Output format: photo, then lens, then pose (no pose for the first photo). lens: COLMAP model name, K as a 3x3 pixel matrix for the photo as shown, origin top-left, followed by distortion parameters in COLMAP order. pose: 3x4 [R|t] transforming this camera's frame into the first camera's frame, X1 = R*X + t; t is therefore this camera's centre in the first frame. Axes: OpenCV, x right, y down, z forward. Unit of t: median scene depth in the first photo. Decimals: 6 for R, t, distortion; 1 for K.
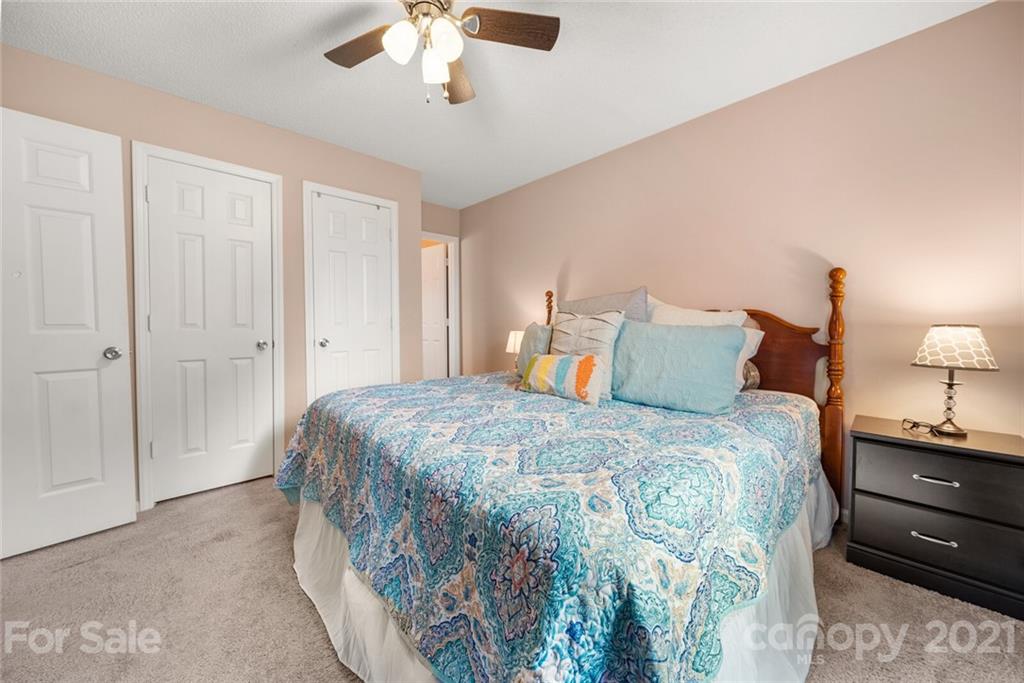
lens RADIAL K [[363.7, 0, 511.7], [0, 363.7, 330.2], [0, 0, 1]] dist [-0.000179, 0.000000]
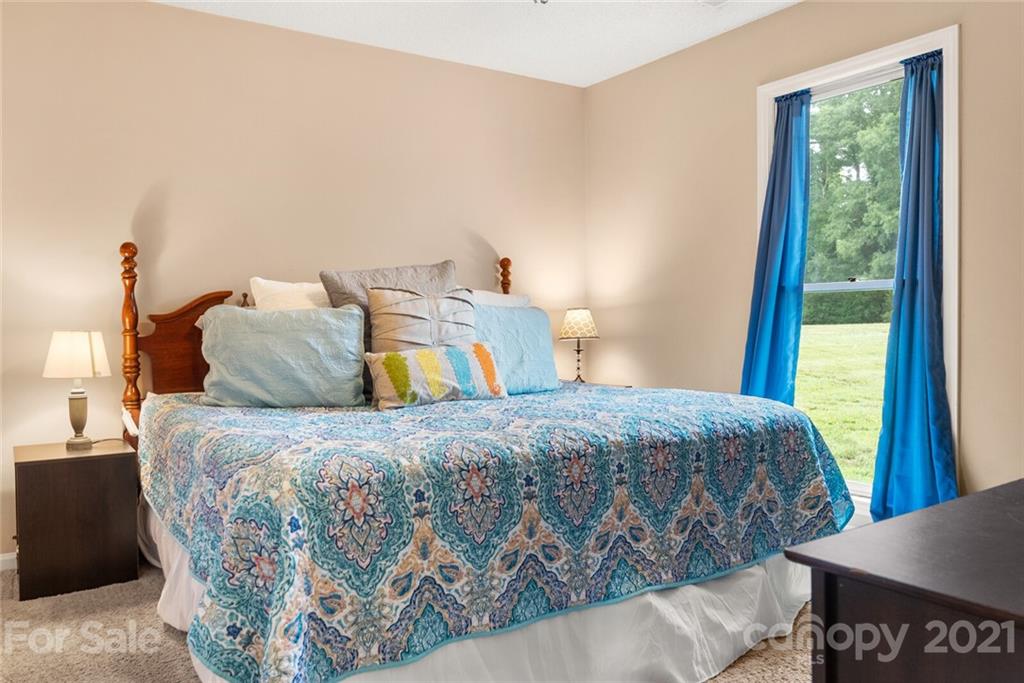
lens RADIAL K [[745.3, 0, 512.0], [0, 745.3, 341.5], [0, 0, 1]] dist [0.002810, 0.001089]
pose [[0.168782, -0.032540, 0.985116, -1.643322], [0.031195, 0.999131, 0.027658, 0.026373], [-0.985160, 0.026062, 0.169651, 0.764147]]
